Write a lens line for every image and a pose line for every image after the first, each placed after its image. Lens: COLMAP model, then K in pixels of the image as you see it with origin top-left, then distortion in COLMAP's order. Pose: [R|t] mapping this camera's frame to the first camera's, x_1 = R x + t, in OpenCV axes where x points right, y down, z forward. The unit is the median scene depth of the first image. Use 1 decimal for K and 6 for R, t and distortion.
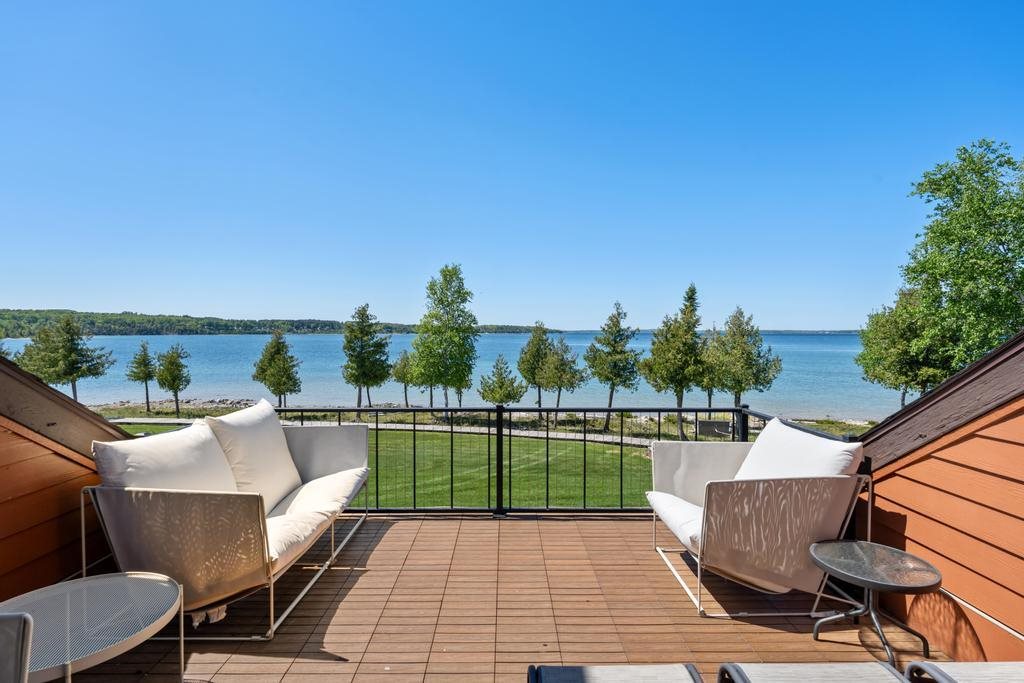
lens RADIAL K [[508.9, 0, 510.5], [0, 508.9, 341.4], [0, 0, 1]] dist [-0.007403, 0.000883]
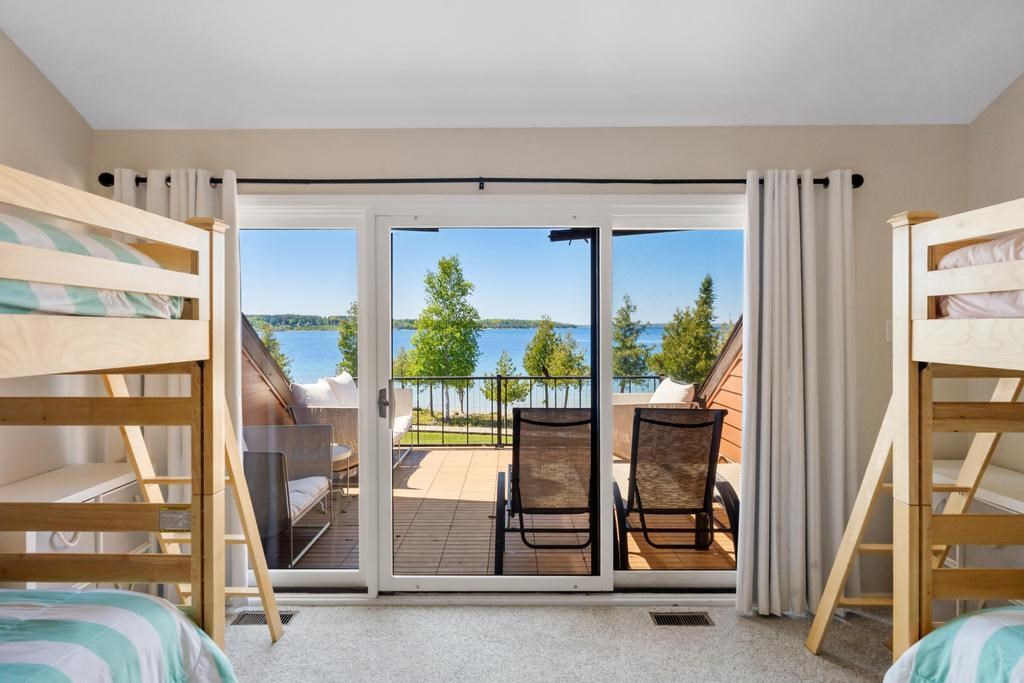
lens RADIAL K [[579.0, 0, 508.4], [0, 579.0, 327.6], [0, 0, 1]] dist [-0.006205, 0.003511]
pose [[0.999872, -0.007057, -0.014381, 0.003455], [0.006801, 0.999820, -0.017737, 0.001721], [0.014503, 0.017637, 0.999739, -0.076808]]
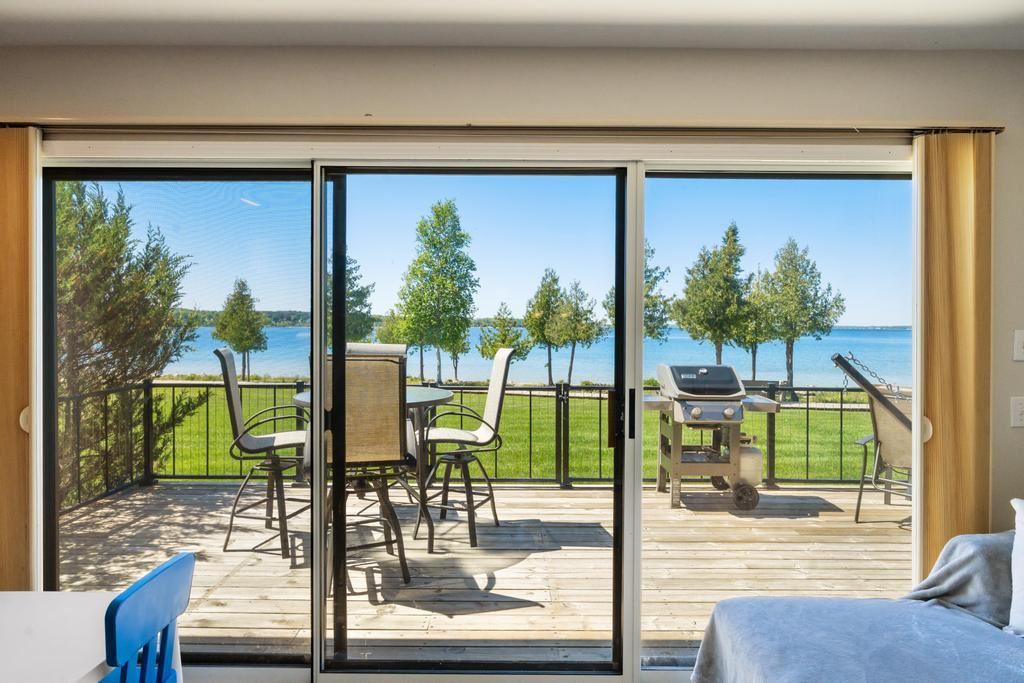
lens RADIAL K [[579.0, 0, 507.9], [0, 579.0, 337.0], [0, 0, 1]] dist [-0.006205, 0.003511]
pose [[0.999869, 0.002713, -0.015958, 0.003533], [-0.002683, 0.999995, 0.001901, 0.078103], [0.015963, -0.001858, 0.999871, 0.045124]]
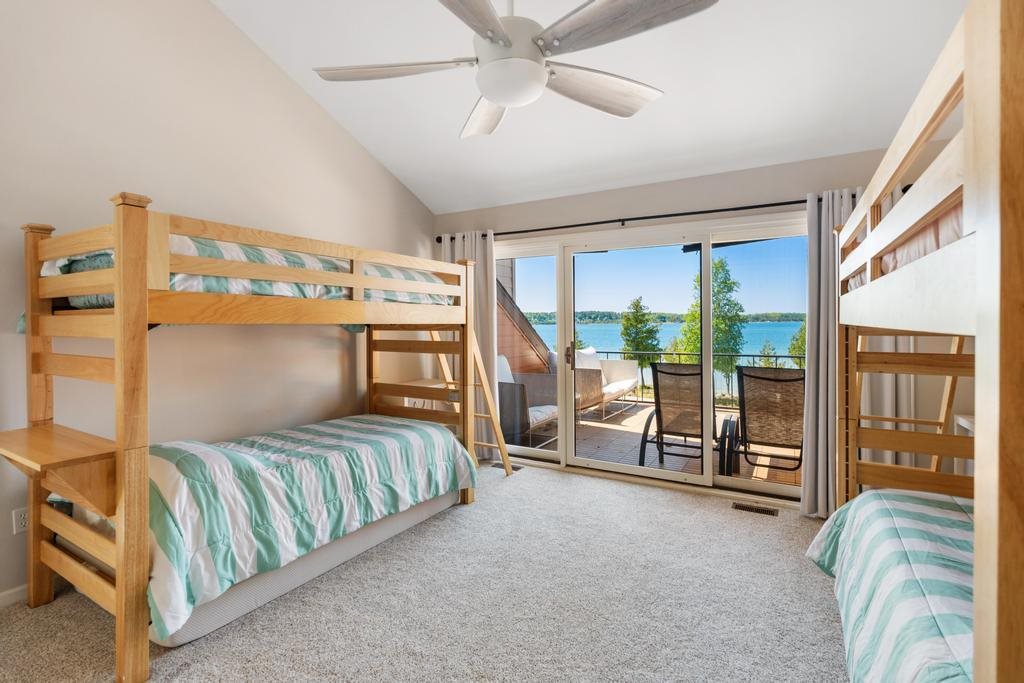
lens RADIAL K [[477.6, 0, 520.1], [0, 477.6, 325.0], [0, 0, 1]] dist [0.001300, -0.000590]
pose [[0.865789, -0.006170, -0.500371, 0.030260], [0.000373, 0.999932, -0.011685, 0.004564], [0.500408, 0.009930, 0.865733, -0.099803]]
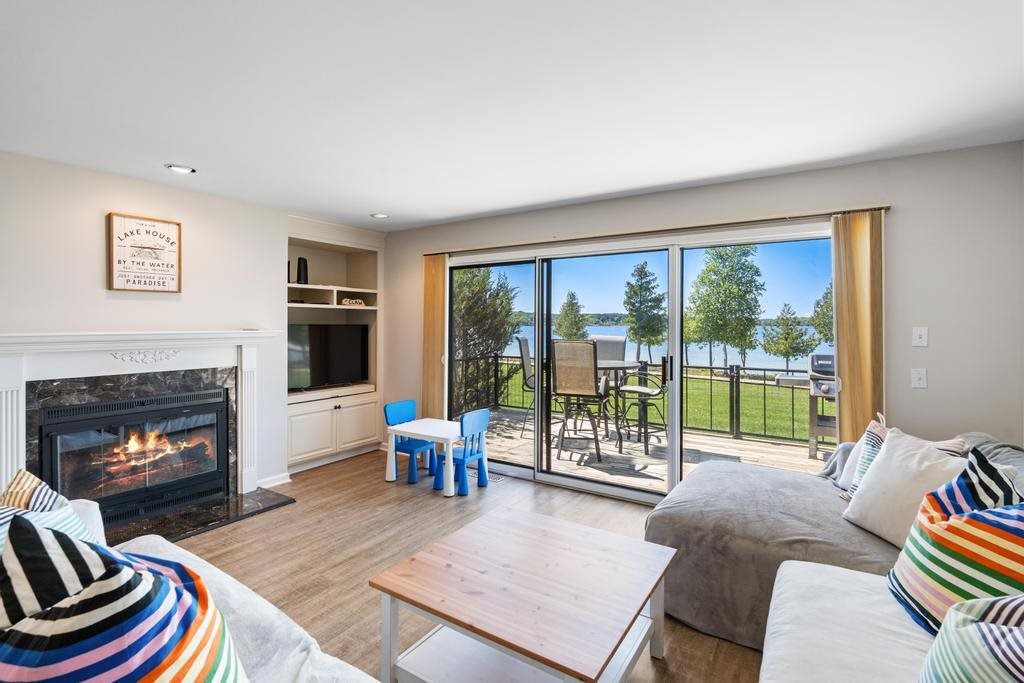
lens RADIAL K [[477.6, 0, 512.9], [0, 477.6, 326.9], [0, 0, 1]] dist [0.001300, -0.000590]
pose [[0.834178, 0.002412, -0.551490, 0.043461], [-0.009541, 0.999904, -0.010059, 0.078716], [0.551413, 0.013653, 0.834121, 0.002267]]
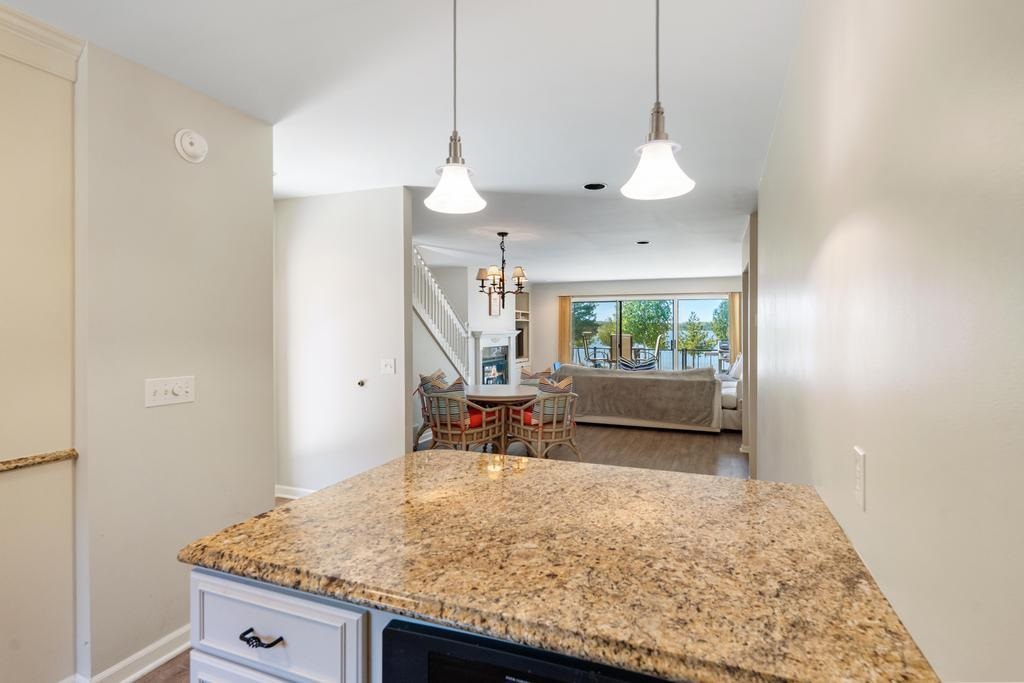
lens RADIAL K [[508.9, 0, 513.8], [0, 508.9, 336.7], [0, 0, 1]] dist [-0.007403, 0.000883]
pose [[0.925121, 0.002980, -0.379660, 0.040971], [-0.004104, 0.999989, -0.002152, 0.082845], [0.379649, 0.003549, 0.925124, -0.201882]]
